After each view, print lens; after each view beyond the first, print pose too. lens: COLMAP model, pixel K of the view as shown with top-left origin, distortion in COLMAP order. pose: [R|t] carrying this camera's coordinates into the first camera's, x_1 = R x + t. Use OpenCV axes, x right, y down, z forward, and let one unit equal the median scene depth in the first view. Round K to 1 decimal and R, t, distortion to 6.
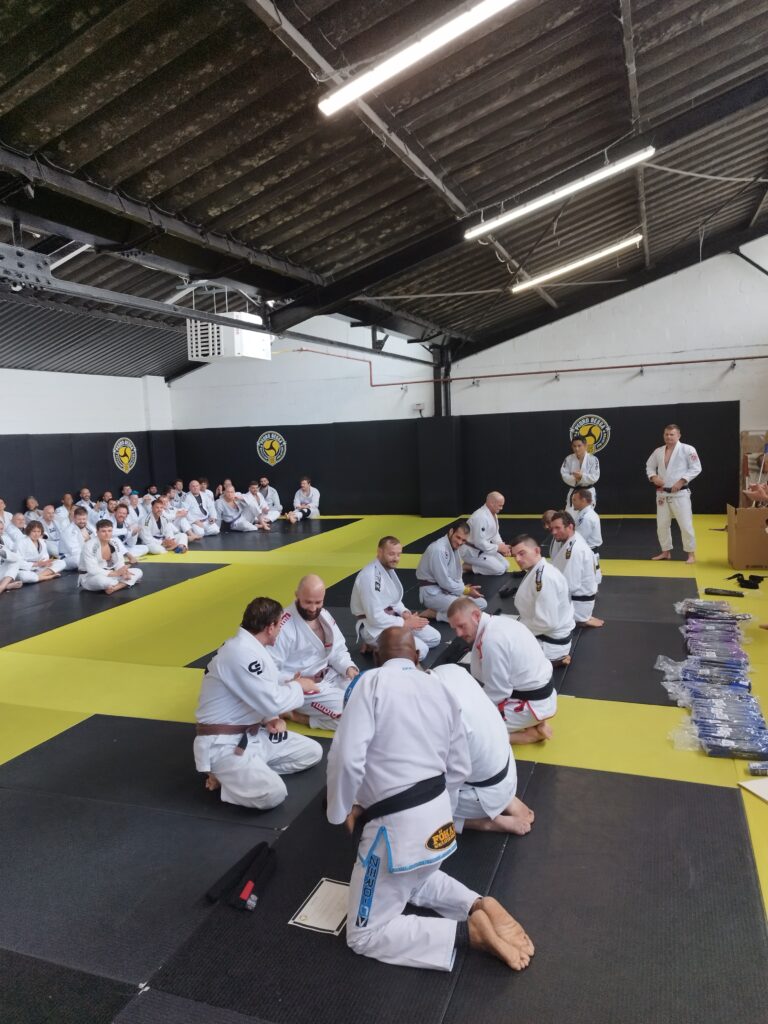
lens RADIAL K [[742.6, 0, 380.5], [0, 742.6, 523.0], [0, 0, 1]] dist [0.053560, -0.034255]
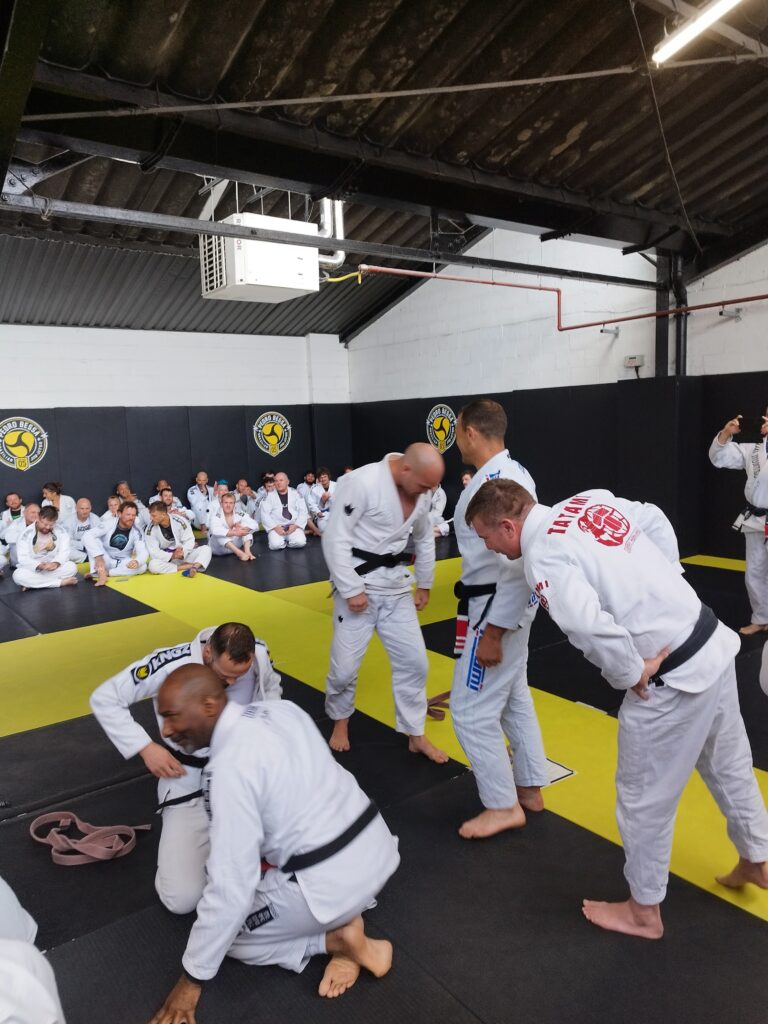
lens RADIAL K [[740.9, 0, 382.7], [0, 740.9, 512.8], [0, 0, 1]] dist [0.028570, -0.010652]
pose [[0.838427, 0.083391, -0.538597, 0.250950], [-0.073173, 0.996501, 0.040381, -0.057292], [0.540080, 0.005554, 0.841596, 0.482938]]
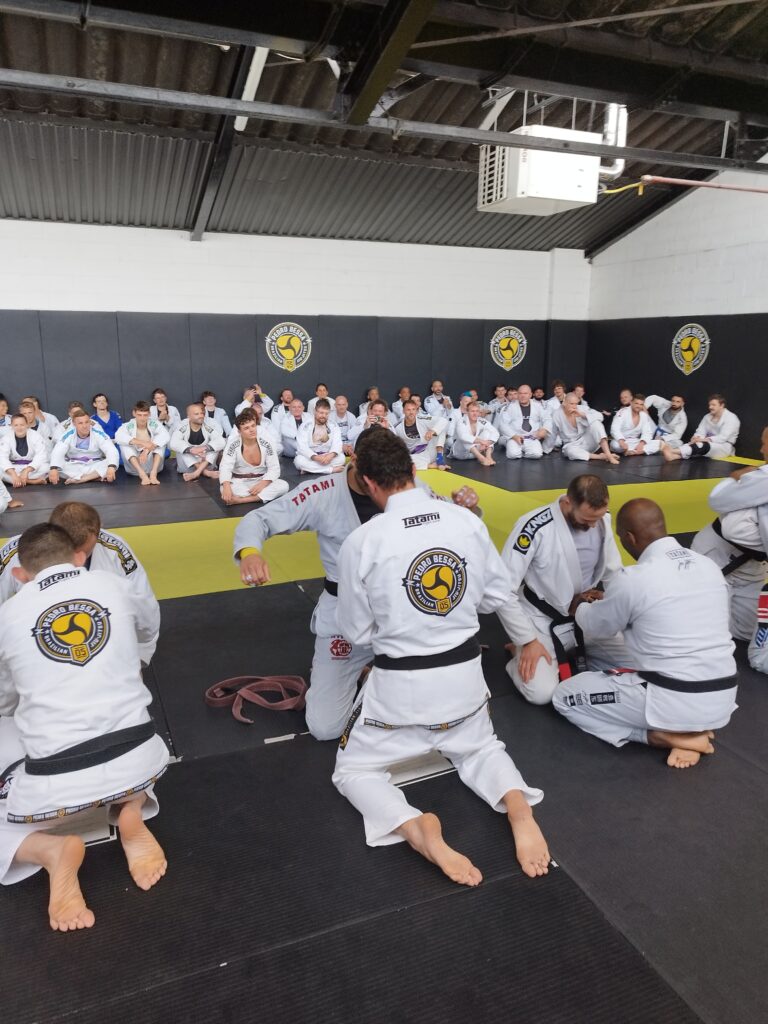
lens RADIAL K [[740.9, 0, 387.8], [0, 740.9, 516.8], [0, 0, 1]] dist [0.028570, -0.010652]
pose [[0.681424, 0.213121, -0.700172, 0.236014], [-0.130415, 0.976712, 0.170372, -0.038012], [0.720176, -0.024783, 0.693348, 0.403659]]
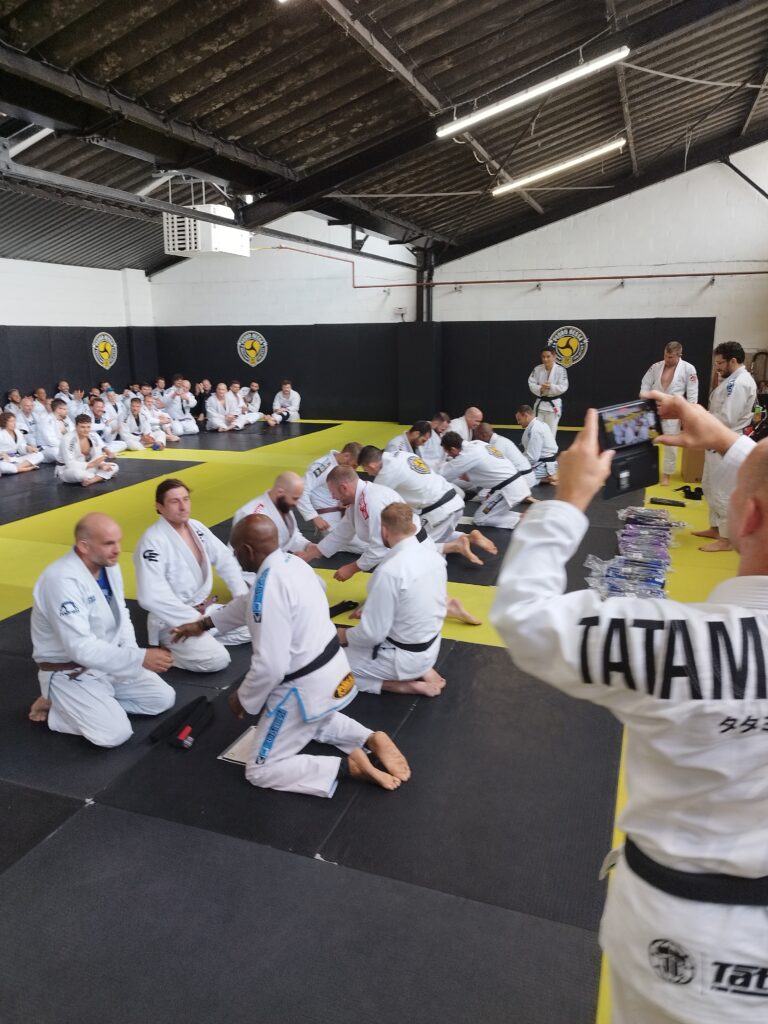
lens RADIAL K [[740.9, 0, 382.0], [0, 740.9, 525.2], [0, 0, 1]] dist [0.028570, -0.010652]
pose [[0.999327, 0.032815, 0.016379, 0.023414], [-0.034601, 0.991632, 0.124373, 0.005034], [-0.012161, -0.124856, 0.992100, -0.023442]]
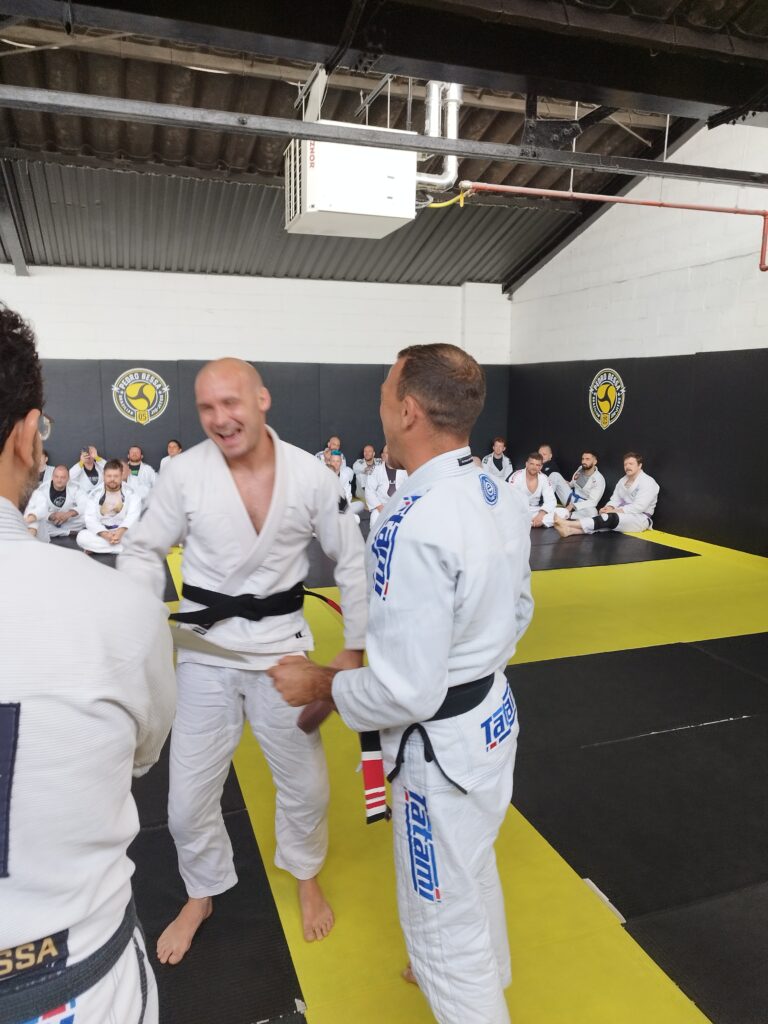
lens RADIAL K [[740.9, 0, 380.6], [0, 740.9, 512.0], [0, 0, 1]] dist [0.028570, -0.010652]
pose [[0.632552, 0.176163, -0.754218, 0.249088], [-0.131046, 0.984093, 0.119948, -0.077884], [0.763351, 0.022964, 0.645575, 0.644188]]
